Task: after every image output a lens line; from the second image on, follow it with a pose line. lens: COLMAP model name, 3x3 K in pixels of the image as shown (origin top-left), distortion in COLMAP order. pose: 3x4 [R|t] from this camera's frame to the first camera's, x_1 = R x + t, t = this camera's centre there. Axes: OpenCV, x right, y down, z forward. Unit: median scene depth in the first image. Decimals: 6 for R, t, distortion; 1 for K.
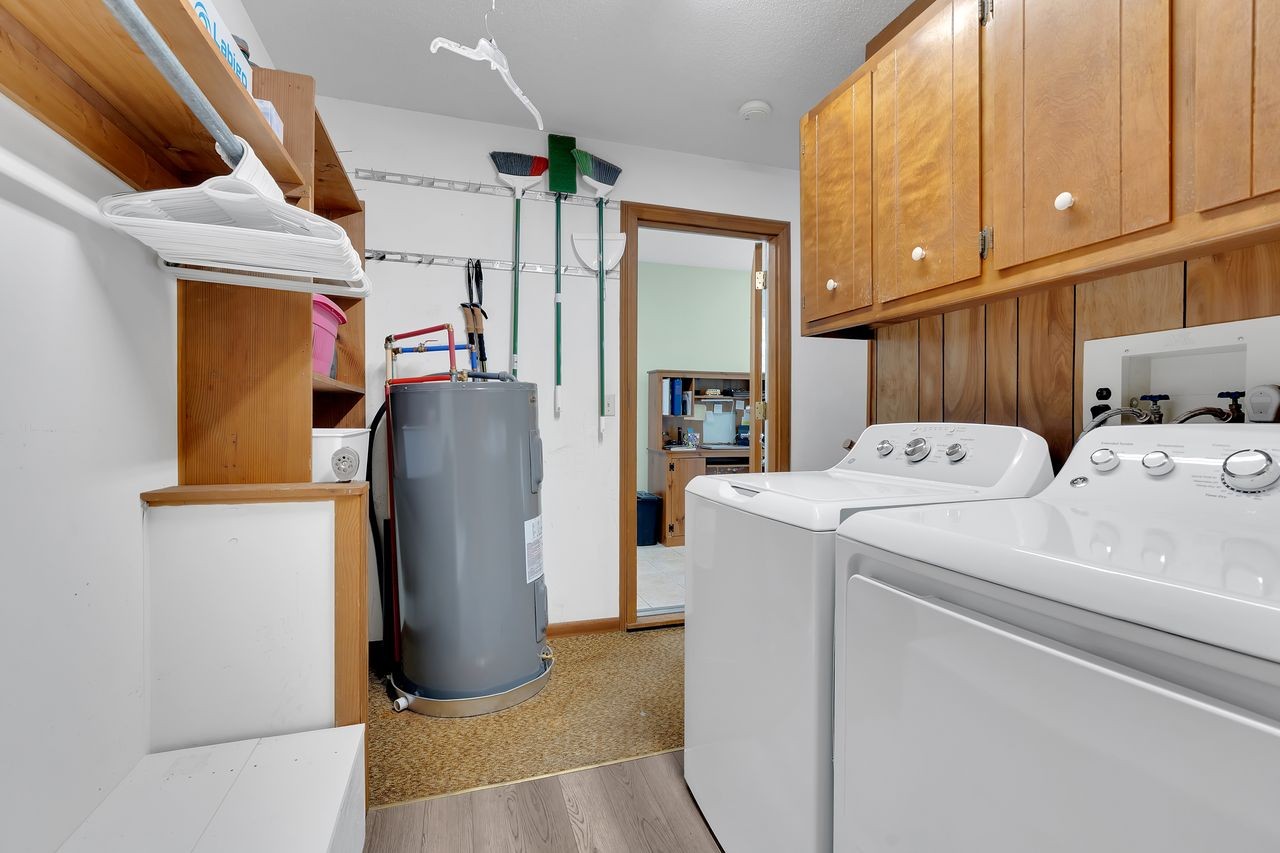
lens RADIAL K [[570.9, 0, 640.0], [0, 570.9, 426.5], [0, 0, 1]] dist [0.001238, 0.000824]
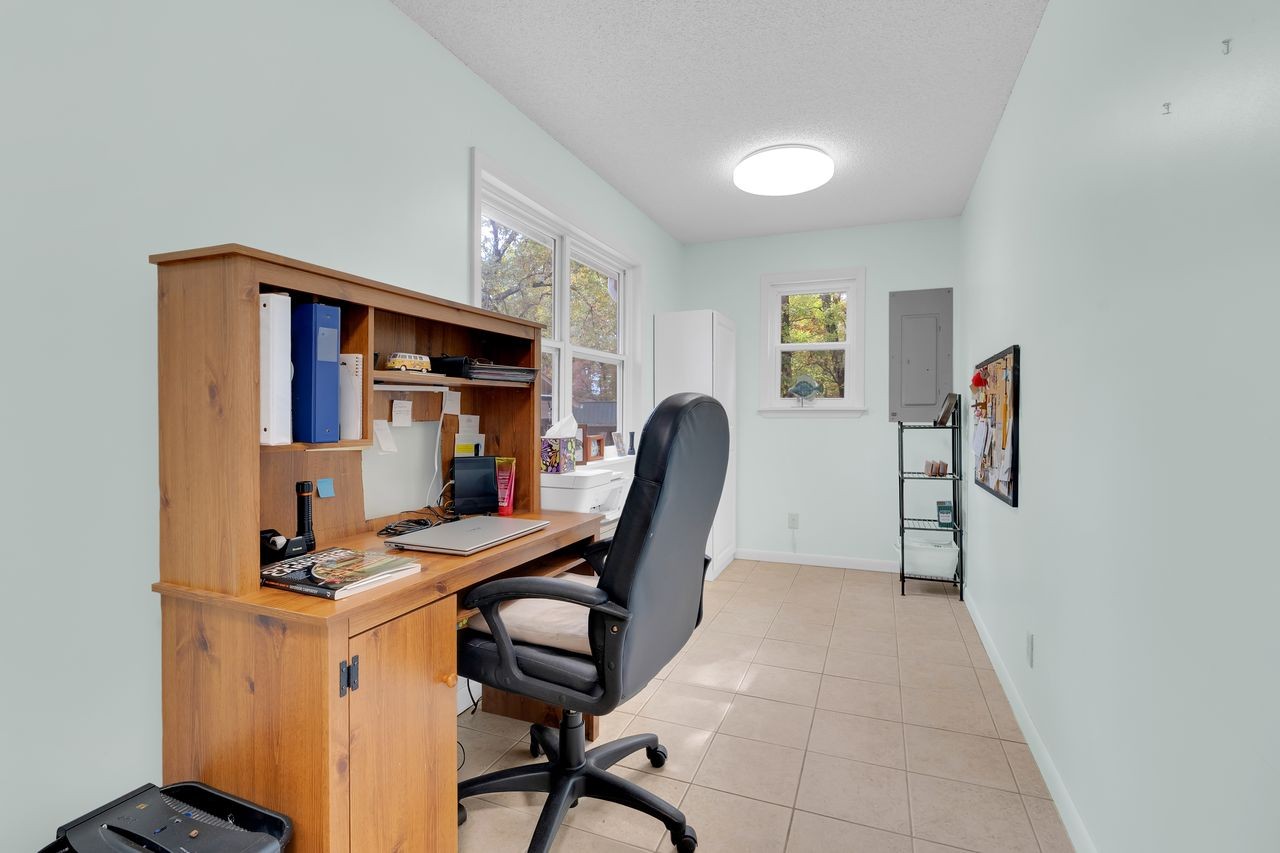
lens RADIAL K [[608.5, 0, 640.0], [0, 608.5, 426.5], [0, 0, 1]] dist [0.003333, 0.000536]
pose [[0.640487, -0.015385, 0.767815, -0.052837], [0.001261, 0.999819, 0.018982, -0.031837], [-0.767968, -0.011189, 0.640390, 0.707112]]
